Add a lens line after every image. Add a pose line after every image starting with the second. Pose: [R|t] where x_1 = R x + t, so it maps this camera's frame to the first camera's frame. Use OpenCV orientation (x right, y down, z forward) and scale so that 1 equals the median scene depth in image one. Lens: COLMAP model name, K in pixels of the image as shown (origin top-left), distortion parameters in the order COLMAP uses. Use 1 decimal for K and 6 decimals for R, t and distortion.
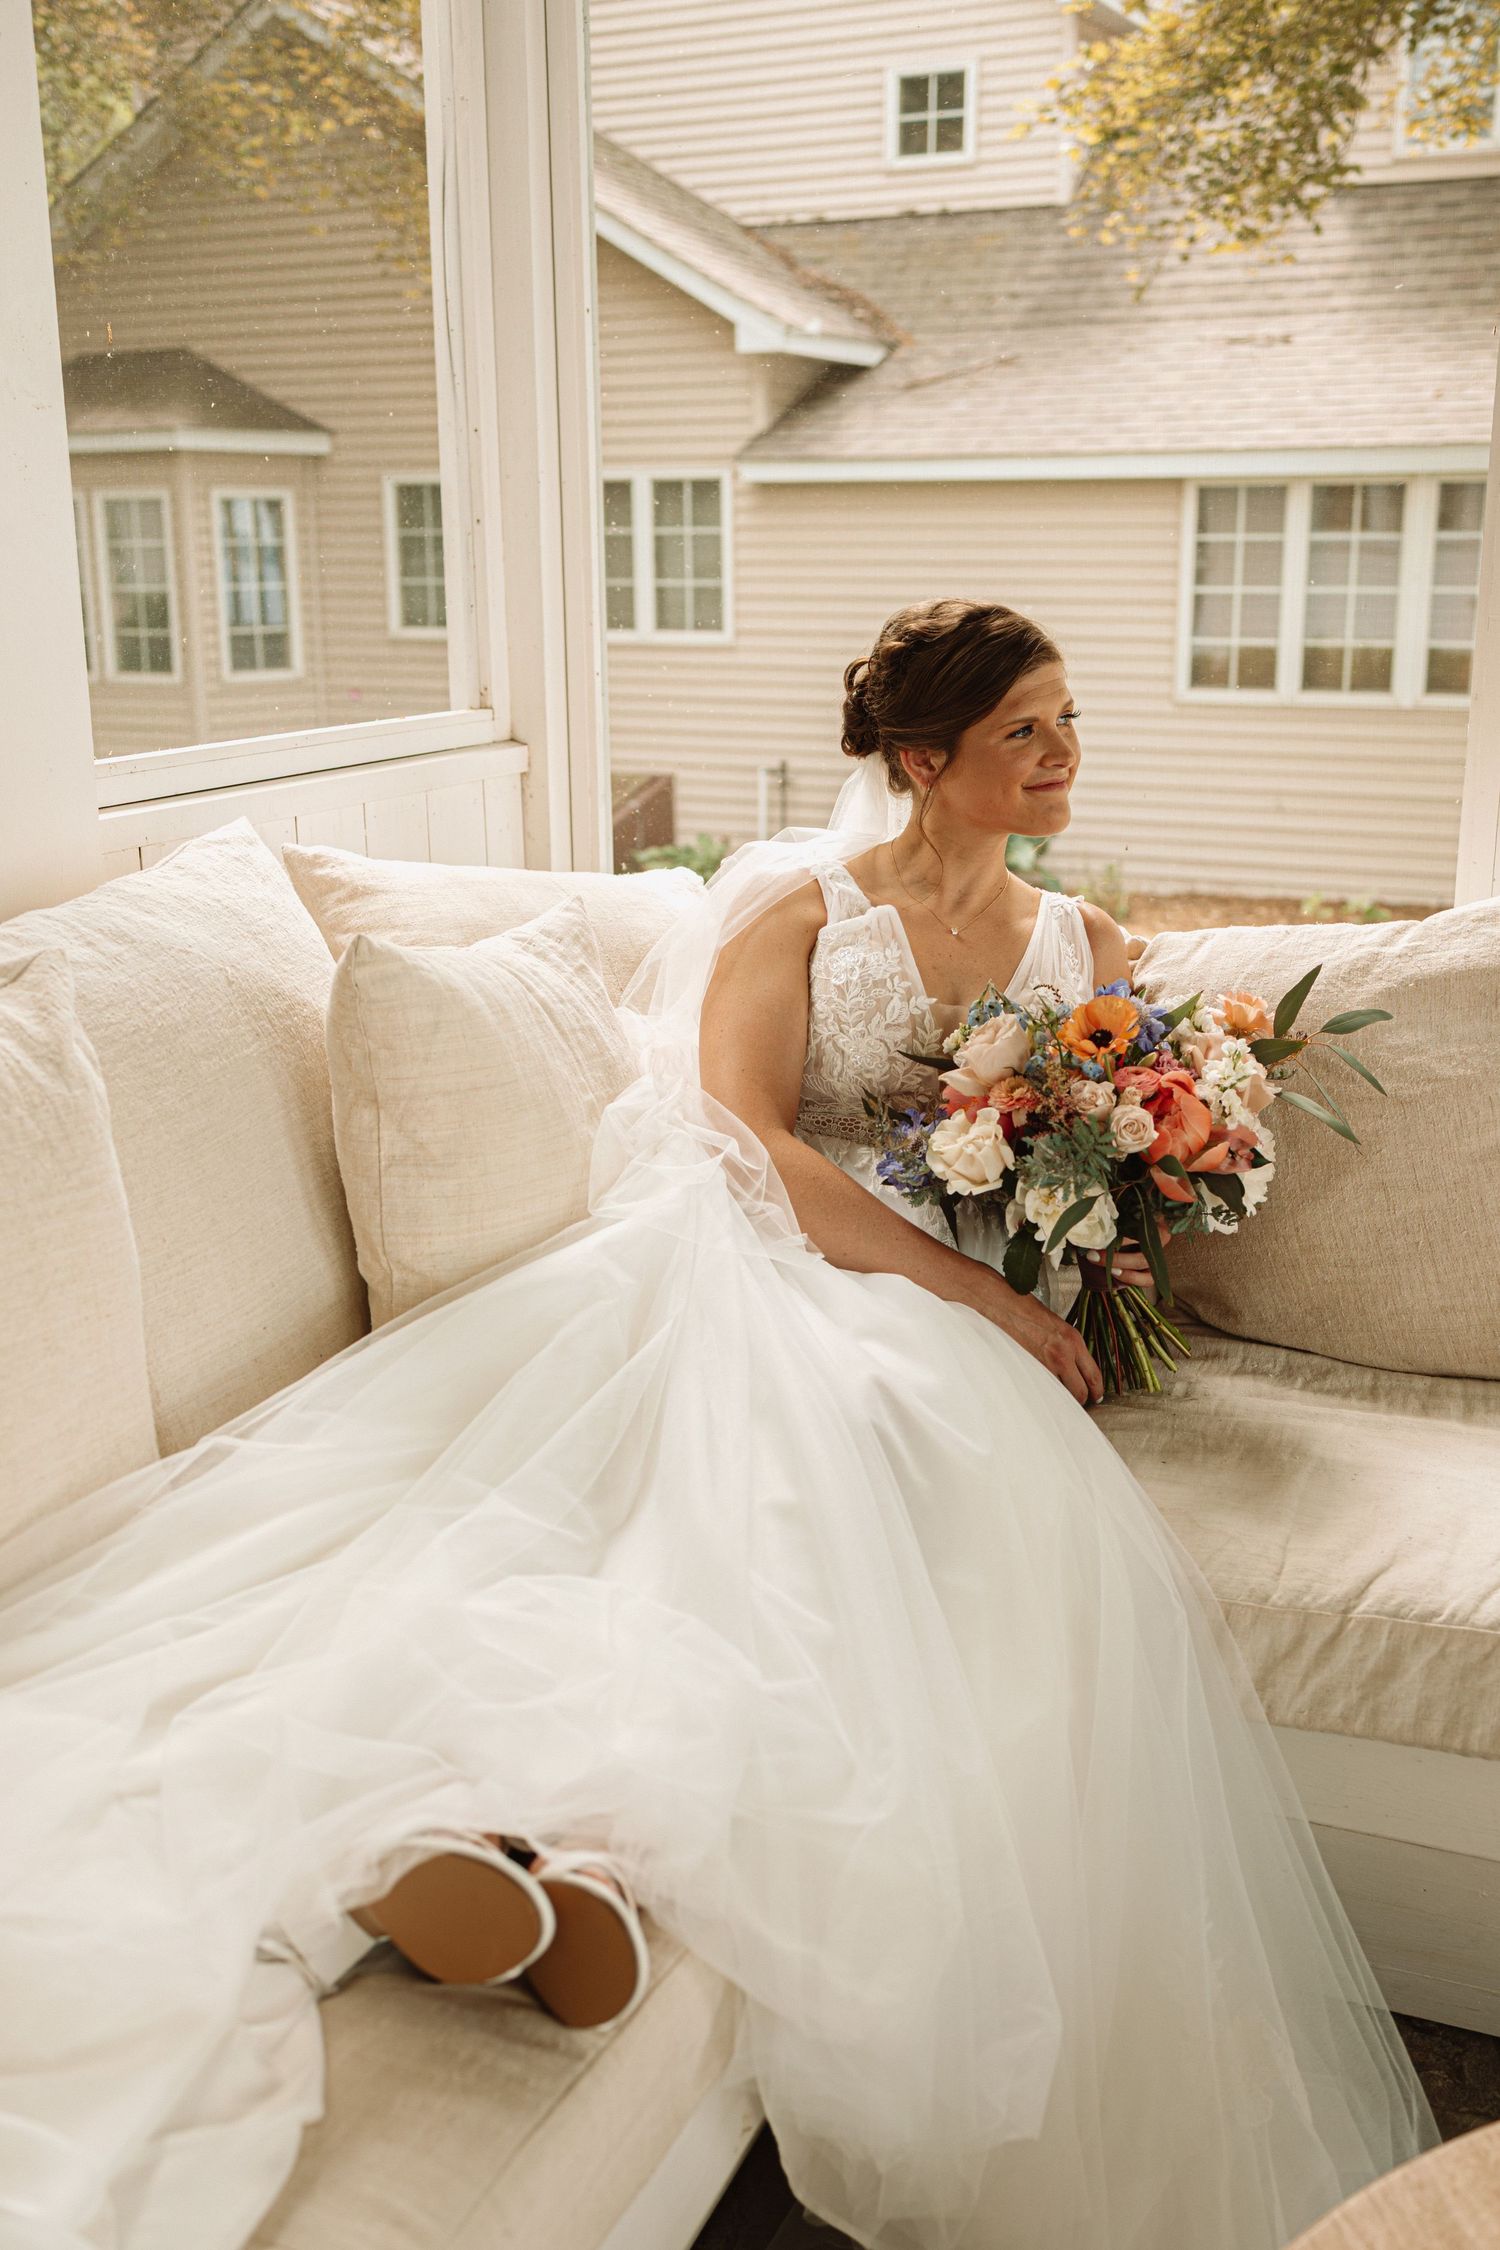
lens RADIAL K [[2256.0, 0, 742.6], [0, 2256.0, 1115.3], [0, 0, 1]] dist [0.003145, 0.018370]
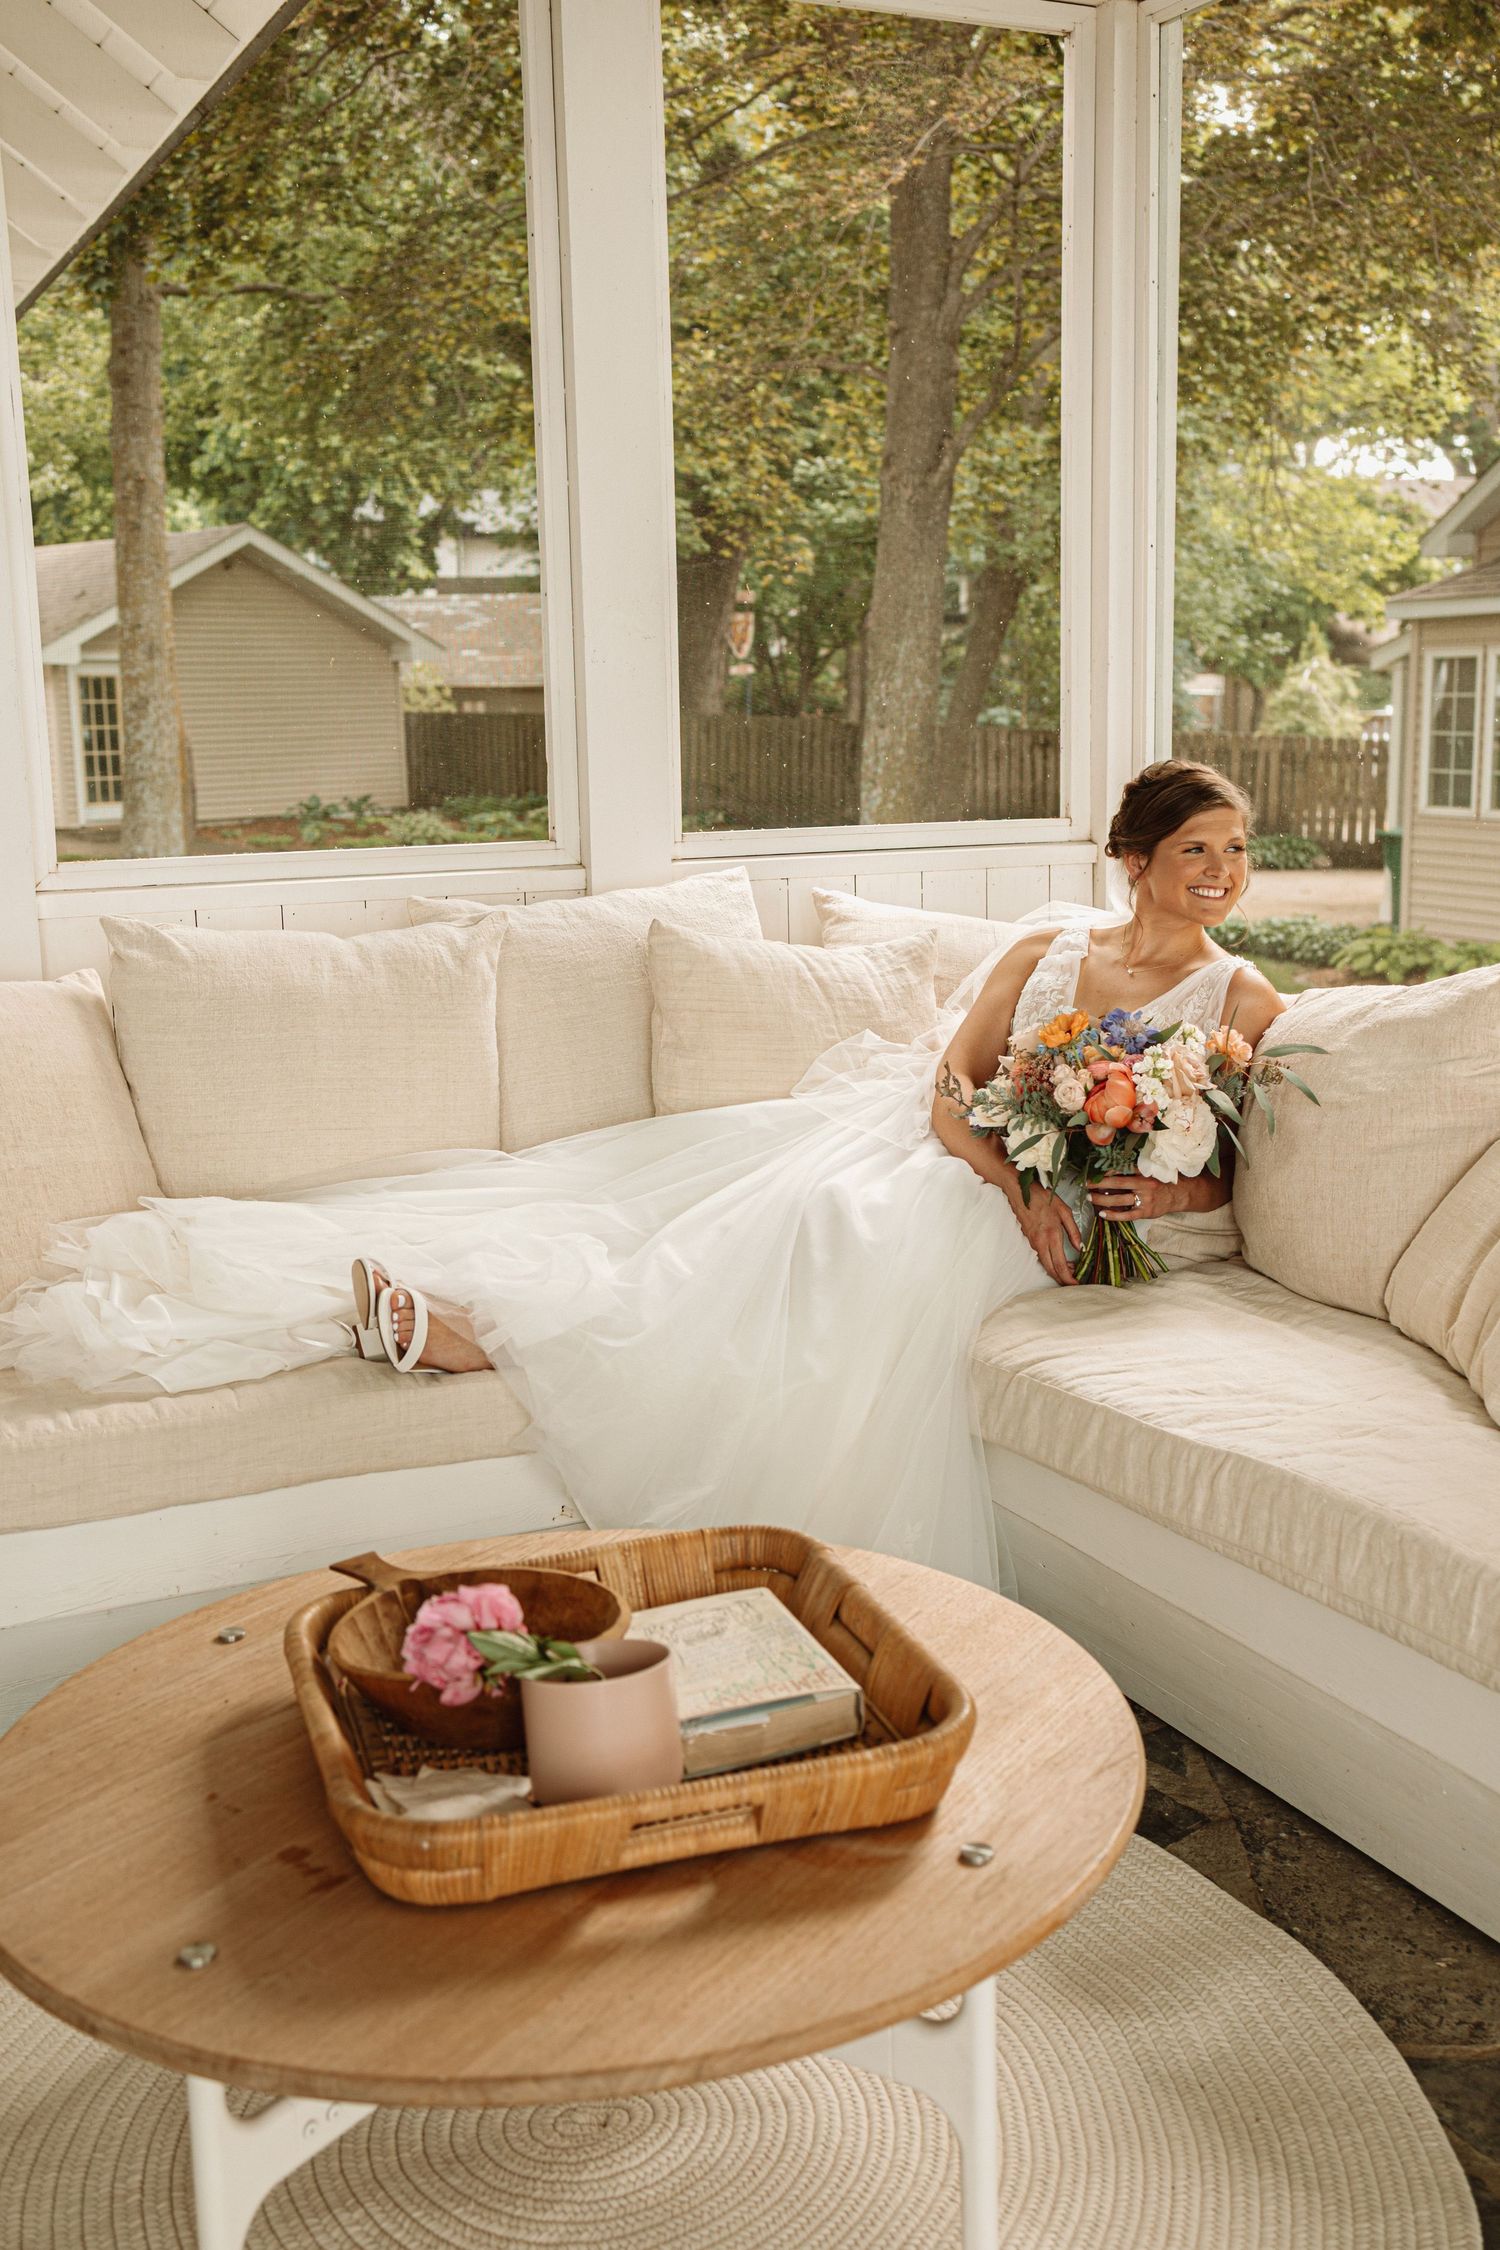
lens RADIAL K [[2256.0, 0, 742.6], [0, 2256.0, 1115.3], [0, 0, 1]] dist [0.003145, 0.018370]
pose [[0.753085, 0.116450, -0.647536, 0.147985], [-0.156133, 0.987728, -0.003954, 0.010094], [0.639129, 0.104079, 0.762025, -0.046834]]
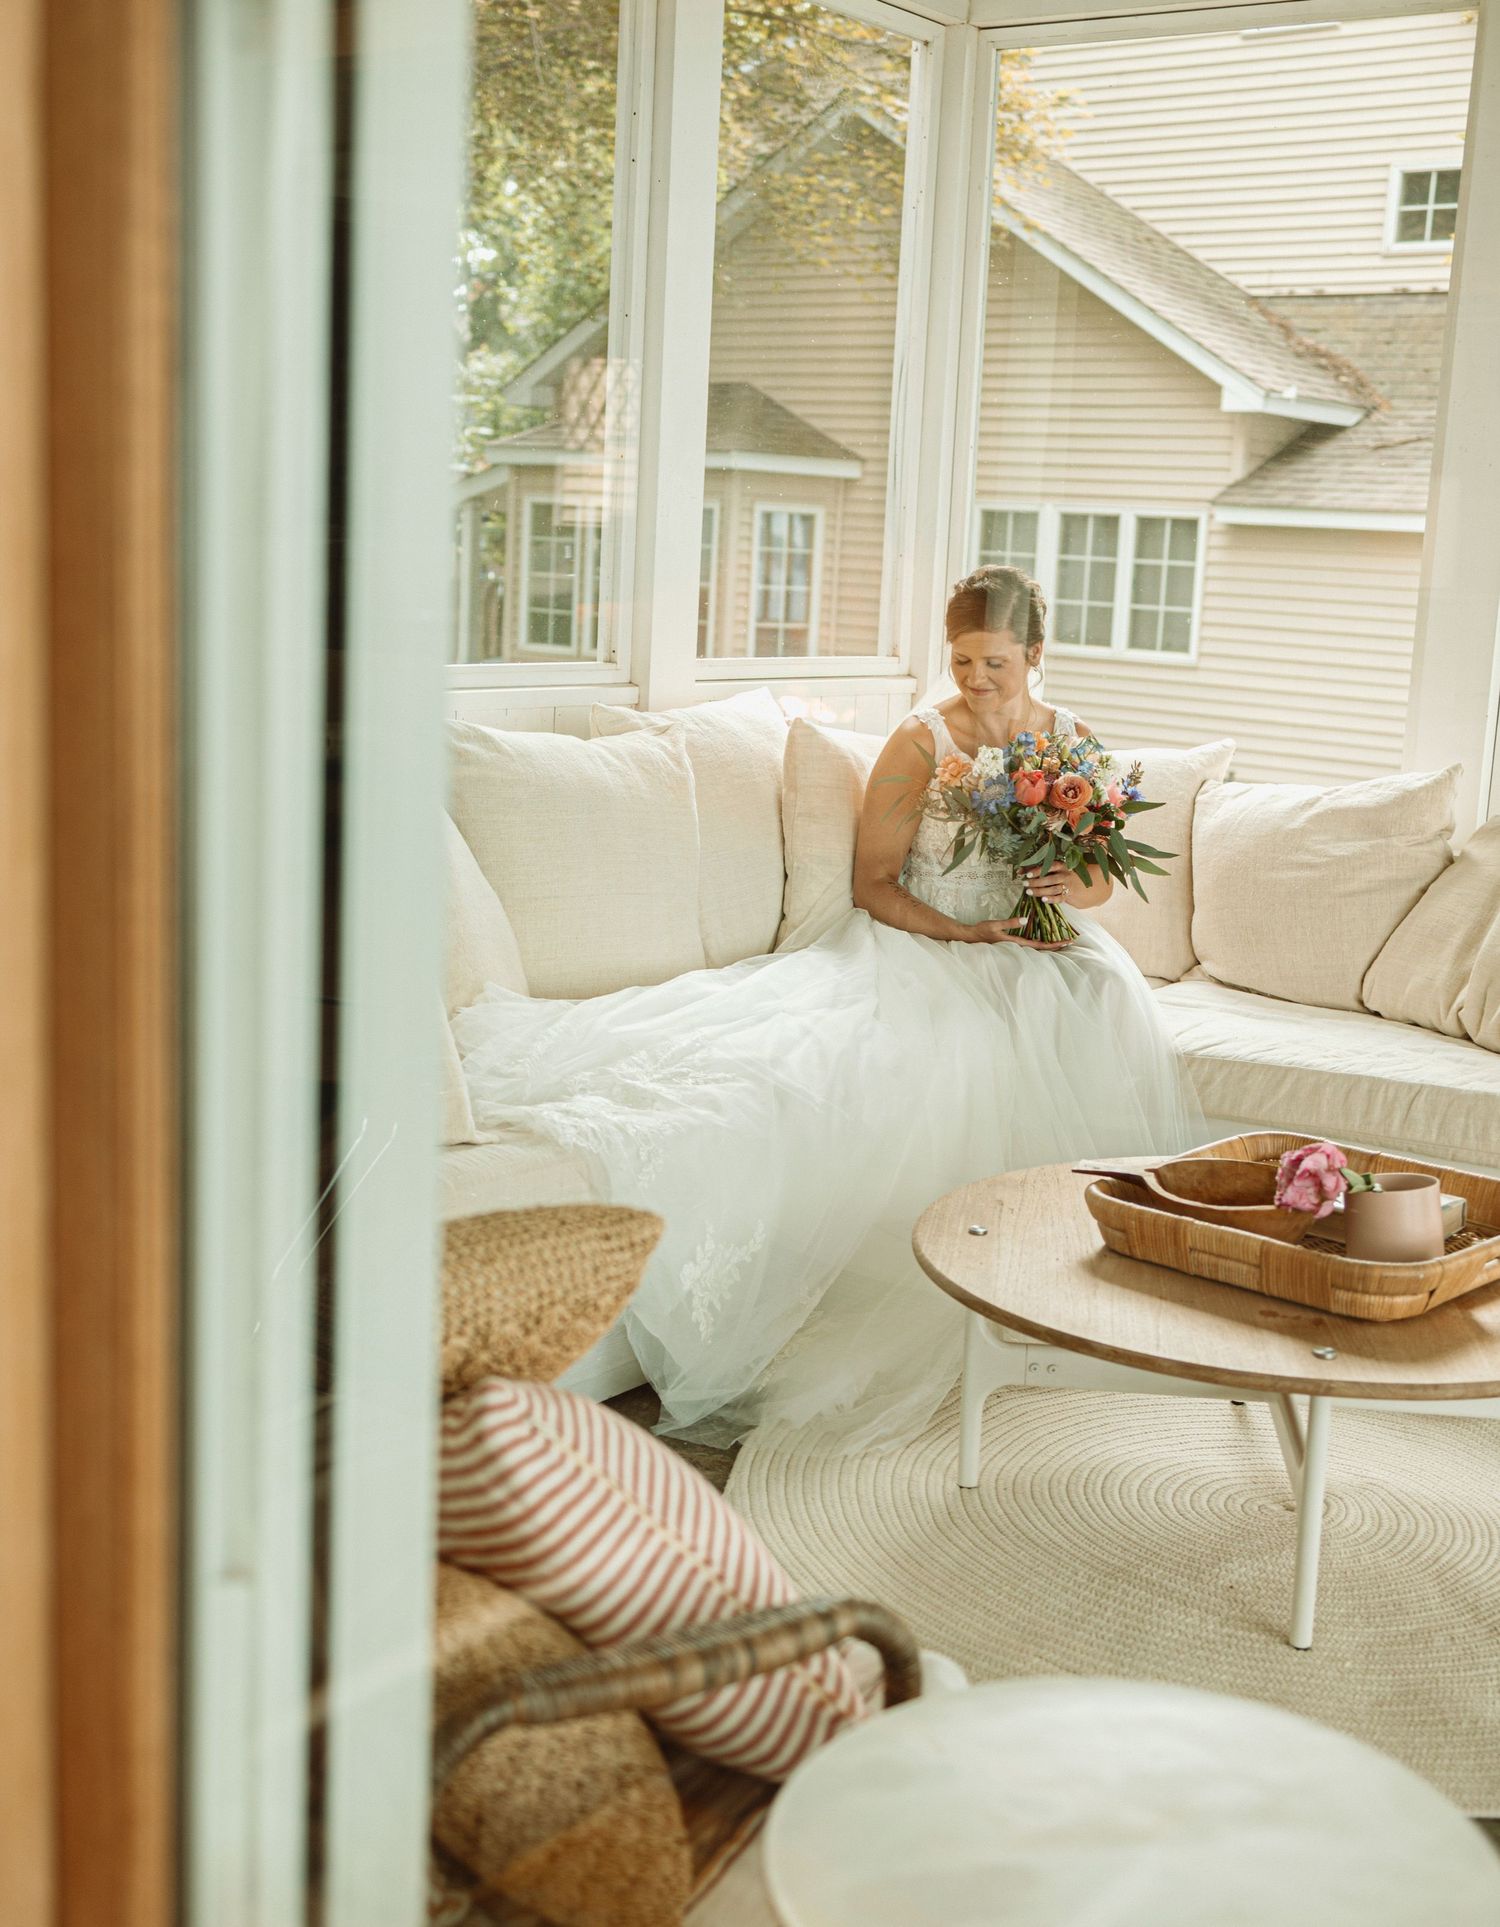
lens RADIAL K [[2406.4, 0, 732.0], [0, 2406.4, 959.8], [0, 0, 1]] dist [-0.008073, 0.065577]
pose [[0.971964, 0.094583, -0.215268, 0.042538], [-0.112259, 0.991111, -0.071398, 0.045981], [0.206601, 0.093562, 0.973942, -0.190213]]
